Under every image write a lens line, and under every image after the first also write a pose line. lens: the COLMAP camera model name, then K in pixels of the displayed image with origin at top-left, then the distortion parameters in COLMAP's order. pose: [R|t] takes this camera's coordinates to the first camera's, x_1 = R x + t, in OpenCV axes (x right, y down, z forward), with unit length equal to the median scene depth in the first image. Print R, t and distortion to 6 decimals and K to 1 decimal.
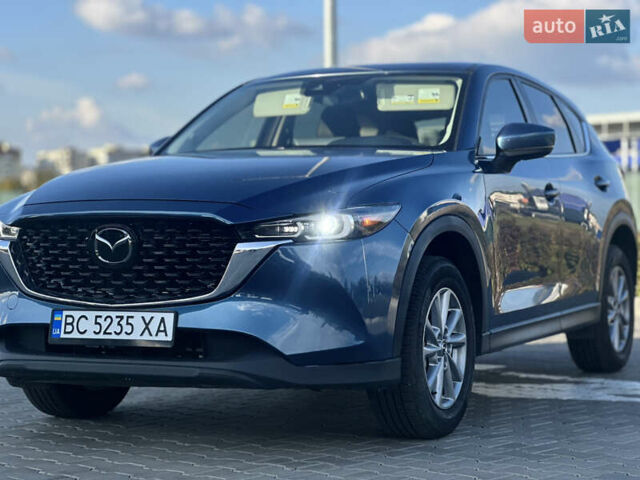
lens RADIAL K [[1411.7, 0, 322.8], [0, 1411.7, 233.6], [0, 0, 1]] dist [0.181909, 0.000000]
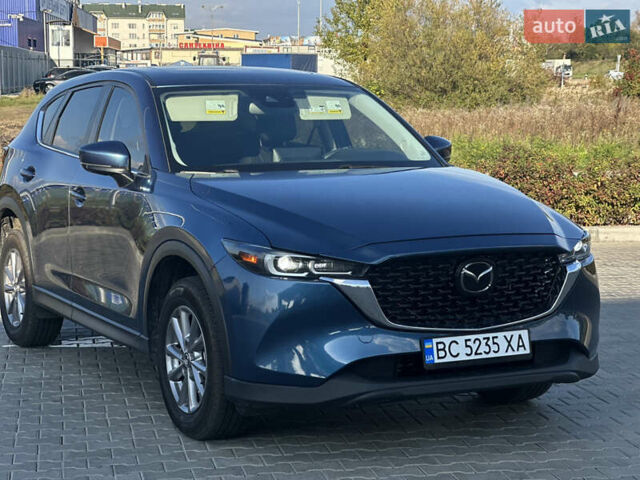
lens RADIAL K [[1411.7, 0, 319.0], [0, 1411.7, 237.2], [0, 0, 1]] dist [0.181909, 0.000000]
pose [[0.592216, -0.073643, 0.802407, -1.123431], [0.002006, 0.995947, 0.089925, -0.124905], [-0.805777, -0.051645, 0.589963, 0.427564]]
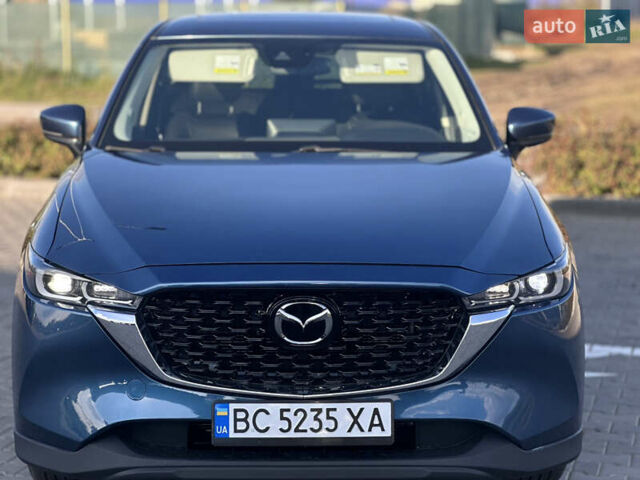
lens RADIAL K [[1411.7, 0, 322.0], [0, 1411.7, 244.4], [0, 0, 1]] dist [0.181909, 0.000000]
pose [[0.886486, -0.060468, 0.458788, -0.498647], [-0.007371, 0.989455, 0.144652, -0.149983], [-0.462697, -0.131614, 0.876692, 0.295240]]
